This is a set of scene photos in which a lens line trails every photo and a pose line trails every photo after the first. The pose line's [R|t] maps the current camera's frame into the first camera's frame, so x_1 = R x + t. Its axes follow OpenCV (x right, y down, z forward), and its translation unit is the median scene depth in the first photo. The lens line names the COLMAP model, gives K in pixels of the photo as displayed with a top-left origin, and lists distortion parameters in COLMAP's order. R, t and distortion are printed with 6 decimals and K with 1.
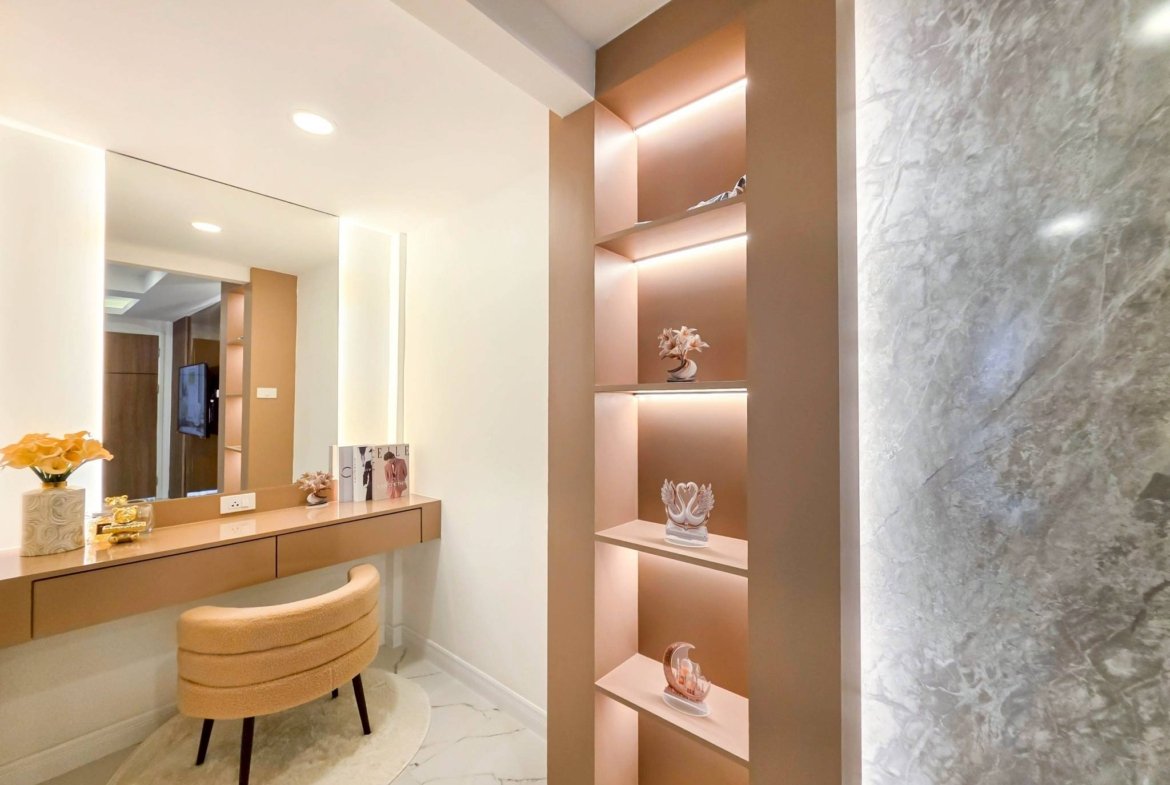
lens RADIAL K [[470.1, 0, 580.1], [0, 470.1, 395.7], [0, 0, 1]] dist [0.003708, -0.000361]
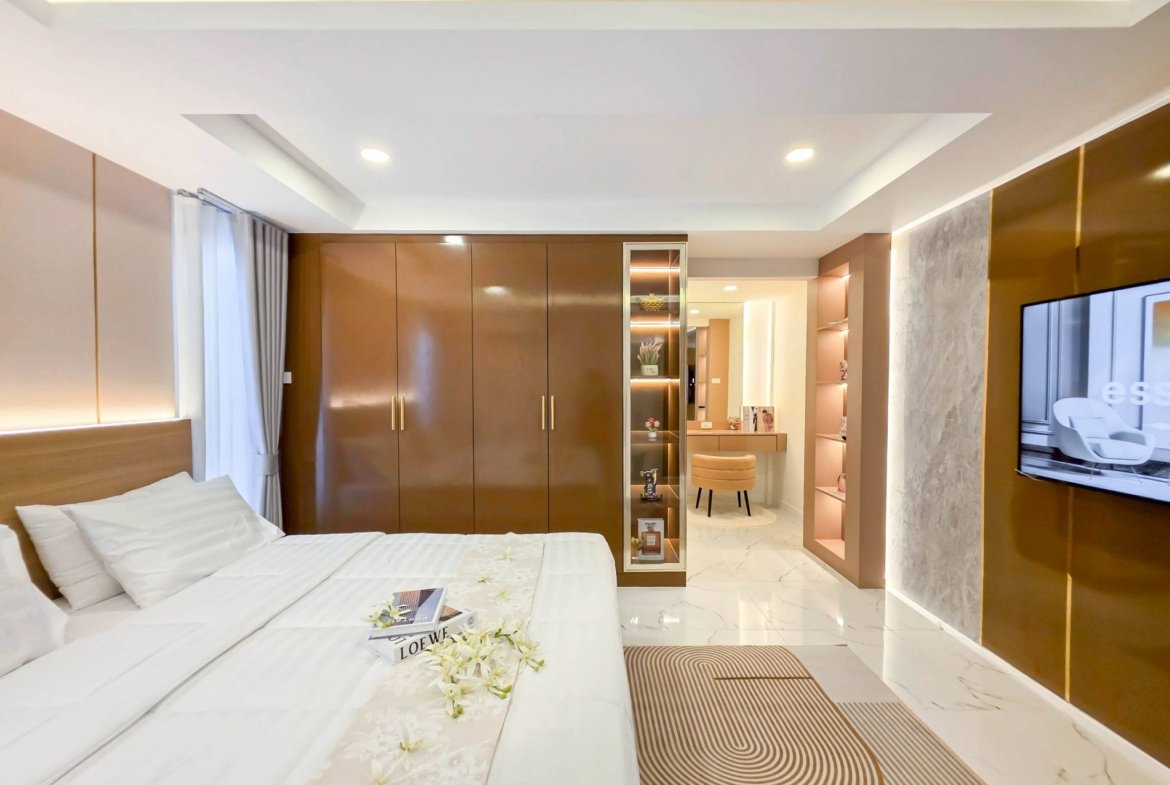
lens RADIAL K [[470.1, 0, 600.0], [0, 470.1, 388.9], [0, 0, 1]] dist [0.003708, -0.000361]
pose [[0.673334, 0.010451, -0.739264, 0.892071], [0.006669, 0.999774, 0.020208, -0.030139], [0.739308, -0.018537, 0.673112, -1.323416]]
